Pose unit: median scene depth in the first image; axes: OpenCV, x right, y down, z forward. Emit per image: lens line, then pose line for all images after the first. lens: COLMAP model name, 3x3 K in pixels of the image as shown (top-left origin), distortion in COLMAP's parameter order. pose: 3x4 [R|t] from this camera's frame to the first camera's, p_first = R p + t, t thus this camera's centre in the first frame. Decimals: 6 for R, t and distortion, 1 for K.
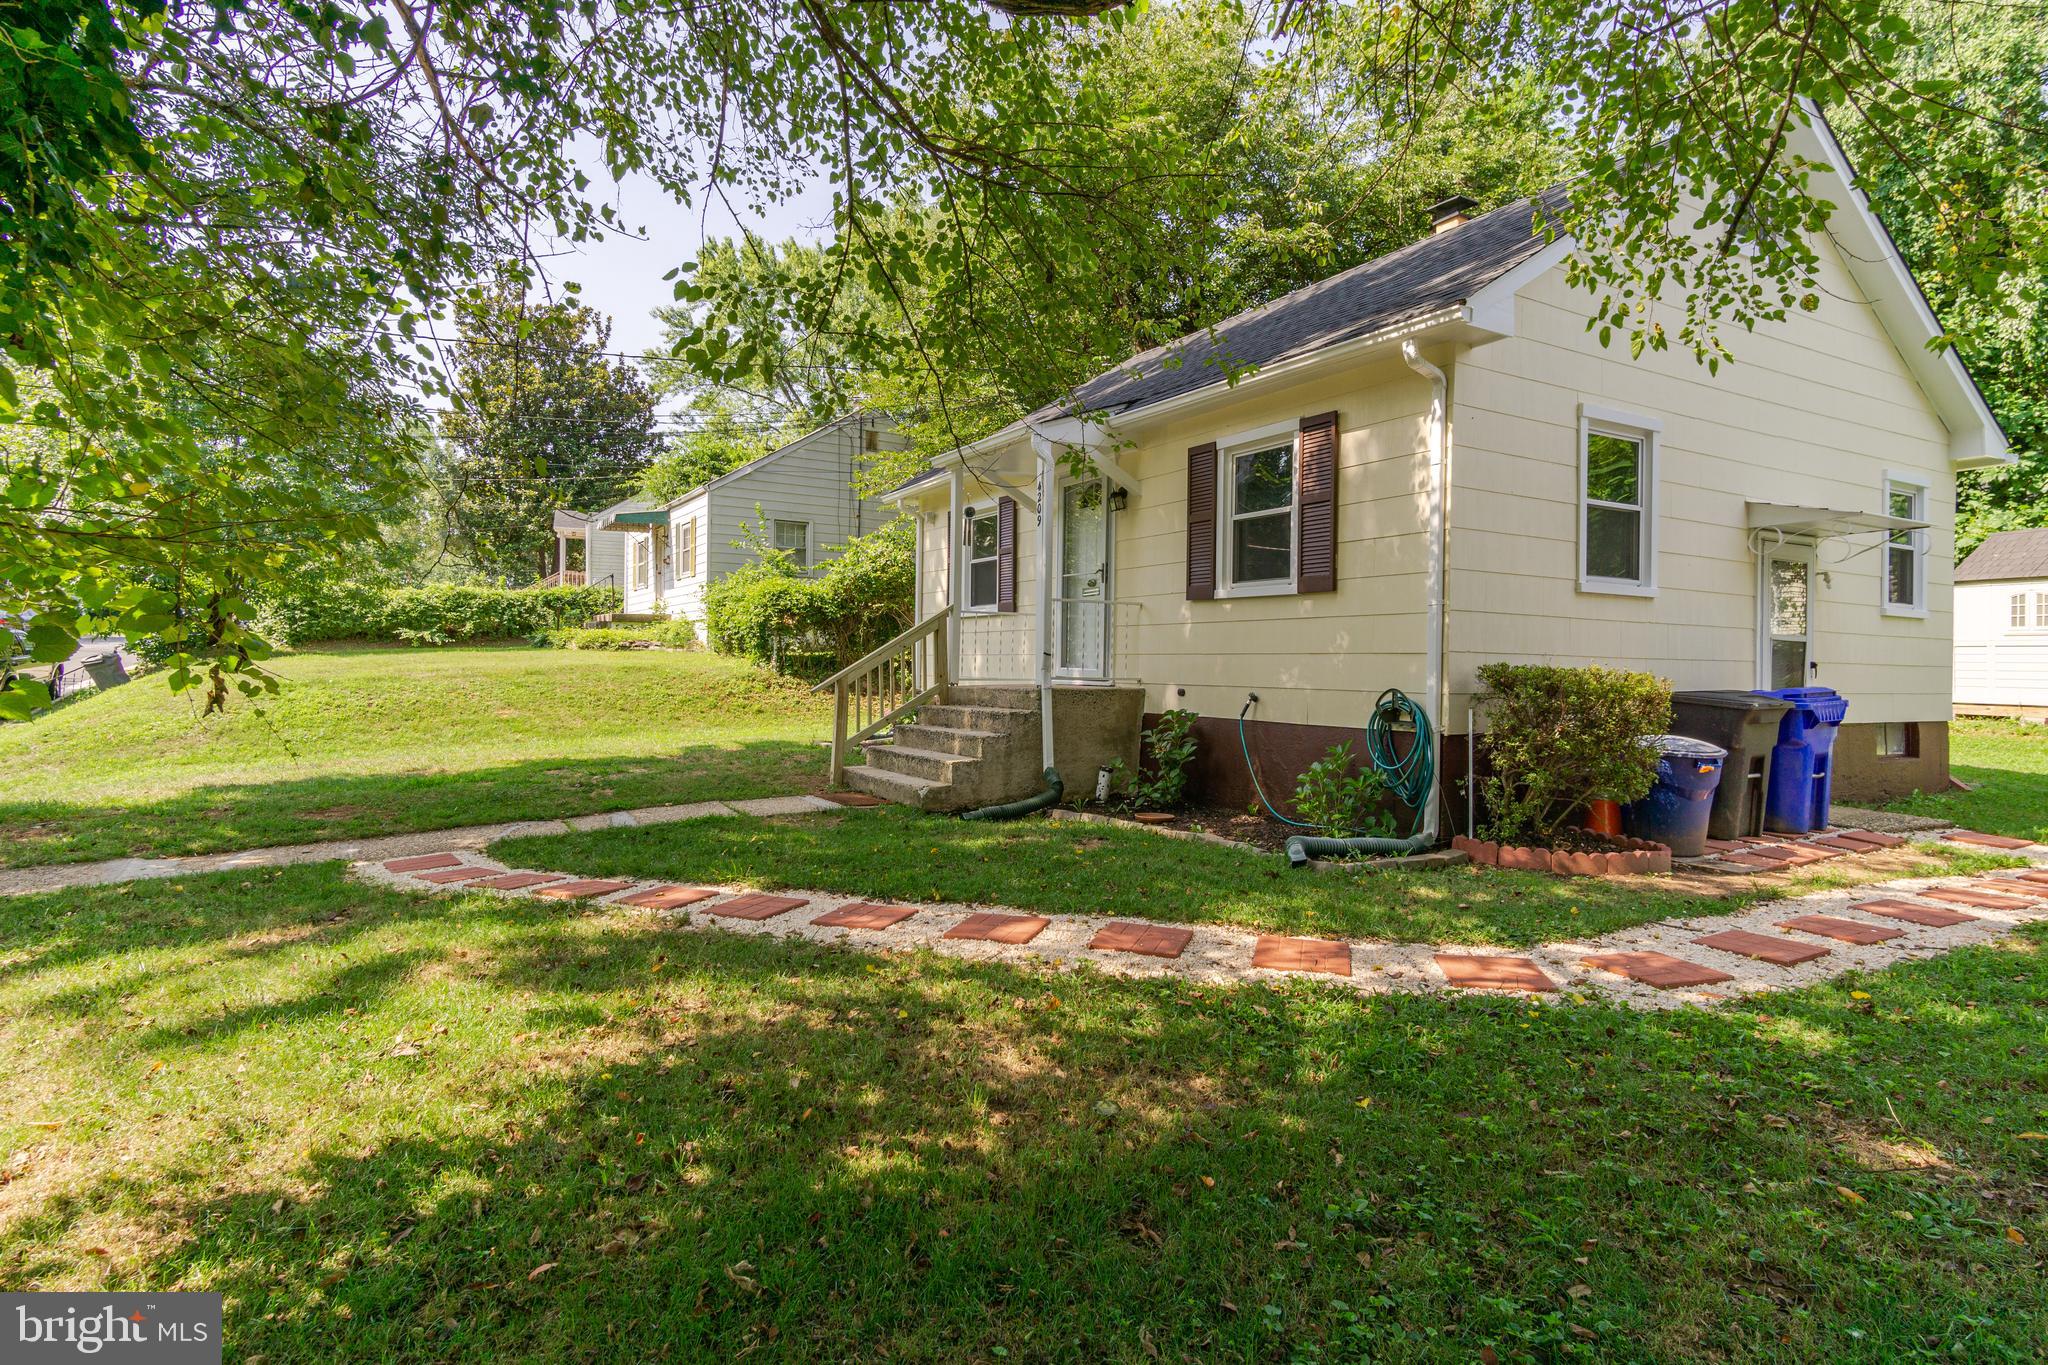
lens RADIAL K [[1075.1, 0, 1010.1], [0, 1075.1, 664.1], [0, 0, 1]] dist [0.008388, 0.000246]
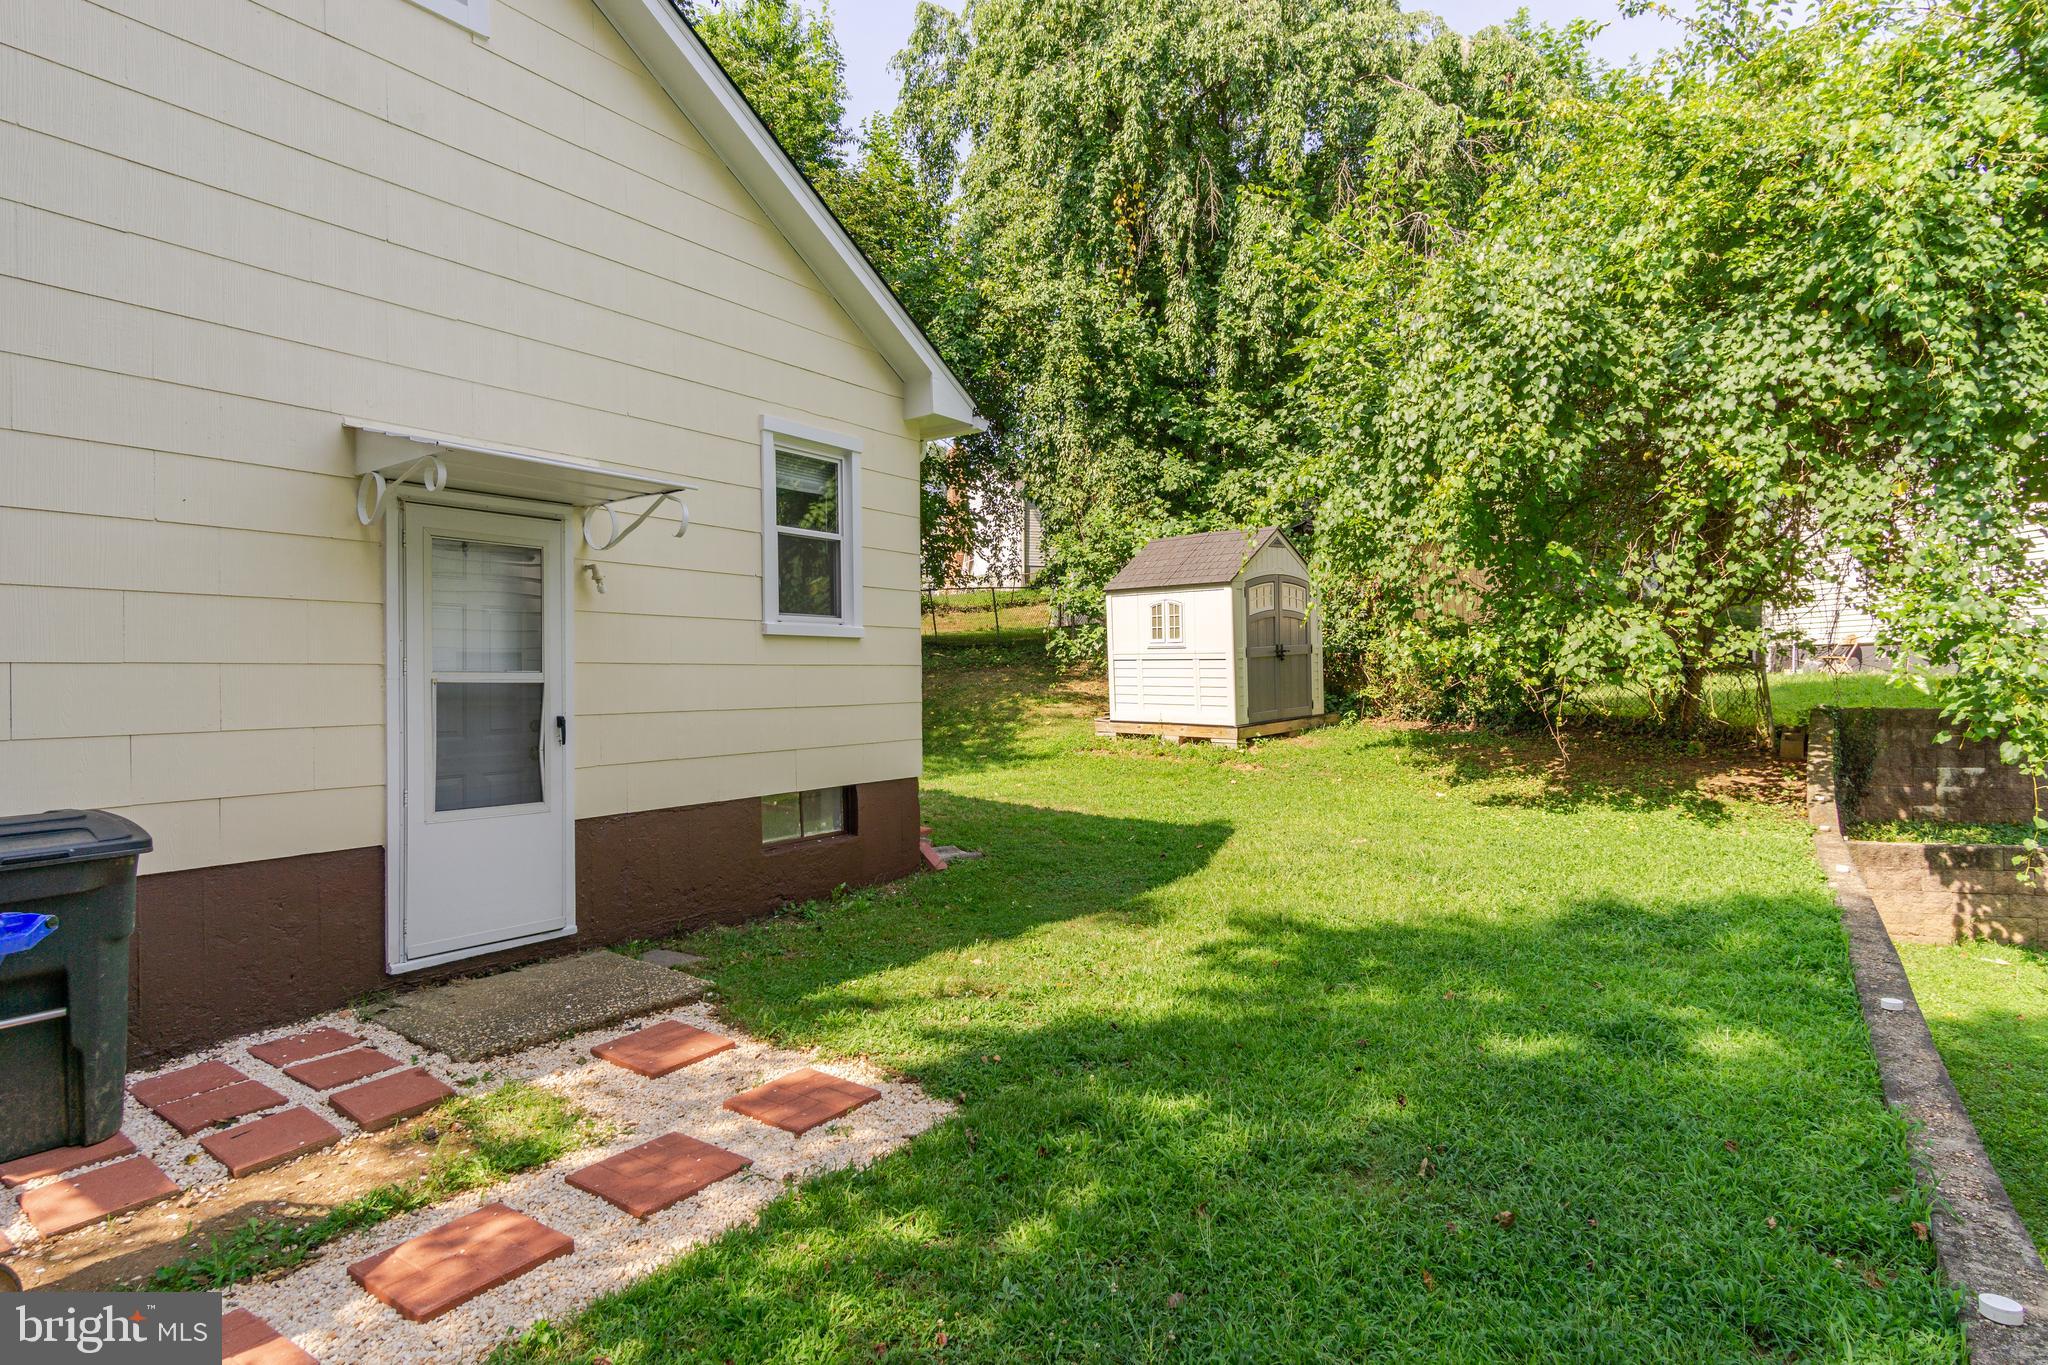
lens RADIAL K [[1079.4, 0, 987.8], [0, 1079.4, 657.0], [0, 0, 1]] dist [-0.003958, -0.000721]
pose [[0.909085, -0.013808, 0.416382, 0.716670], [0.018183, 0.999813, -0.006543, -0.027106], [-0.416214, 0.013520, 0.909166, 0.373767]]
